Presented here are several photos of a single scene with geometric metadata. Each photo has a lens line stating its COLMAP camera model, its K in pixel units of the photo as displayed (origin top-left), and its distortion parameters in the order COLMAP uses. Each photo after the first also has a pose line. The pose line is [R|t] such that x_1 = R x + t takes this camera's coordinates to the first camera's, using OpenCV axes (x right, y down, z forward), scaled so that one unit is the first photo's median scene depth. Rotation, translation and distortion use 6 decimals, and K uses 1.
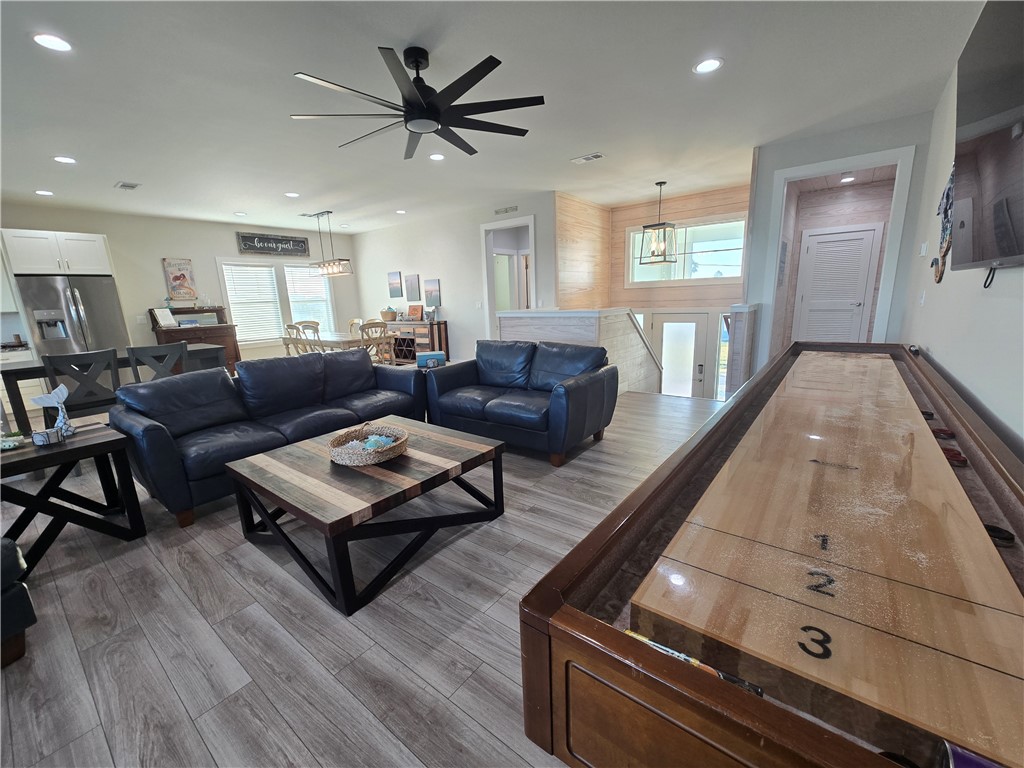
lens RADIAL K [[418.1, 0, 507.8], [0, 418.1, 391.5], [0, 0, 1]] dist [-0.000988, 0.000303]
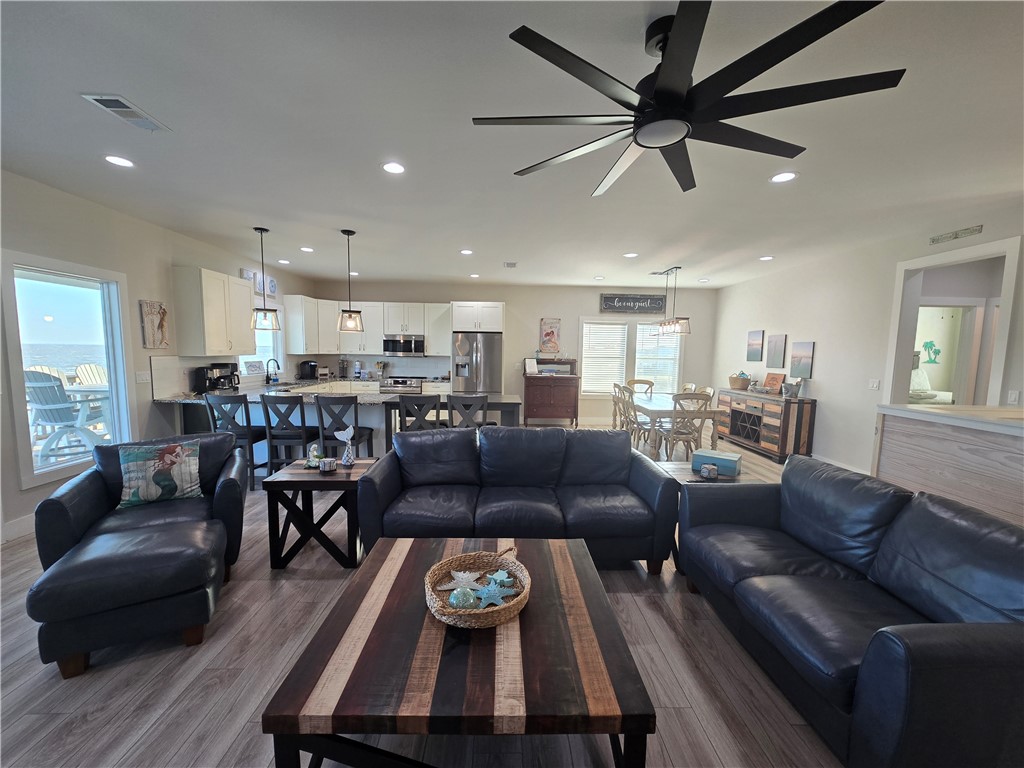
lens RADIAL K [[418.1, 0, 512.4], [0, 418.1, 391.6], [0, 0, 1]] dist [-0.000988, 0.000303]
pose [[0.635903, 0.125204, -0.761545, 0.067107], [-0.213213, 0.976850, -0.017434, -0.064215], [0.741733, 0.173458, 0.647877, 0.166879]]
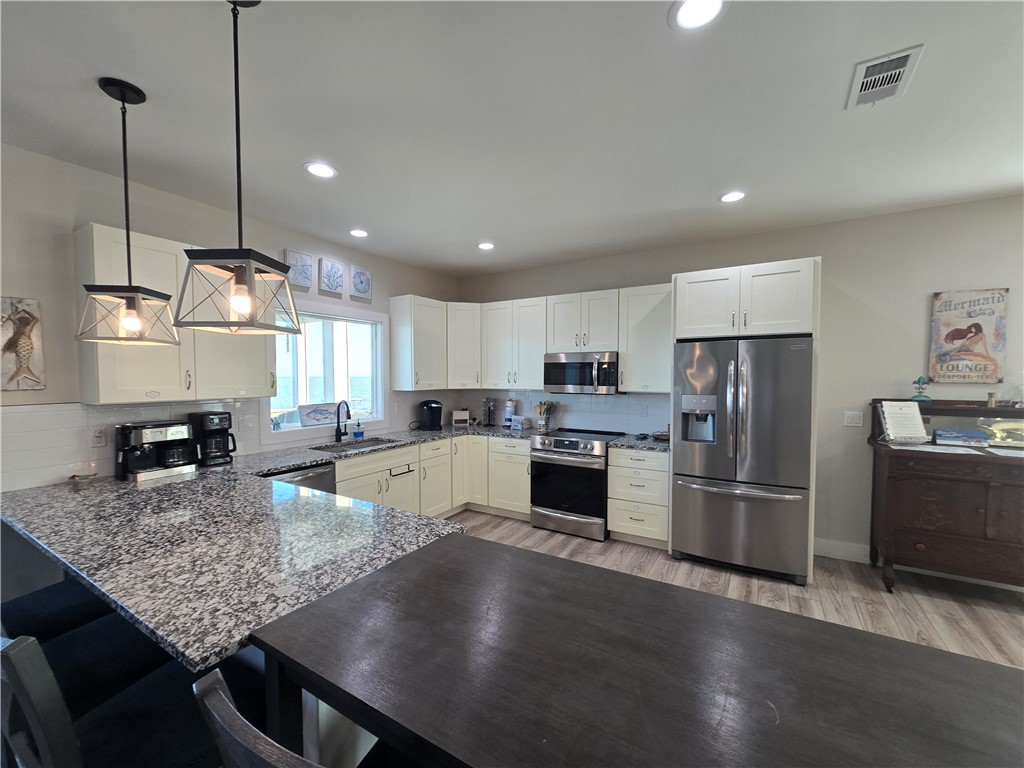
lens RADIAL K [[418.1, 0, 504.4], [0, 418.1, 389.8], [0, 0, 1]] dist [-0.000988, 0.000303]
pose [[0.110427, 0.075517, -0.991011, -0.376921], [-0.225890, 0.972921, 0.048968, -0.119790], [0.967874, 0.218452, 0.124496, 0.462597]]
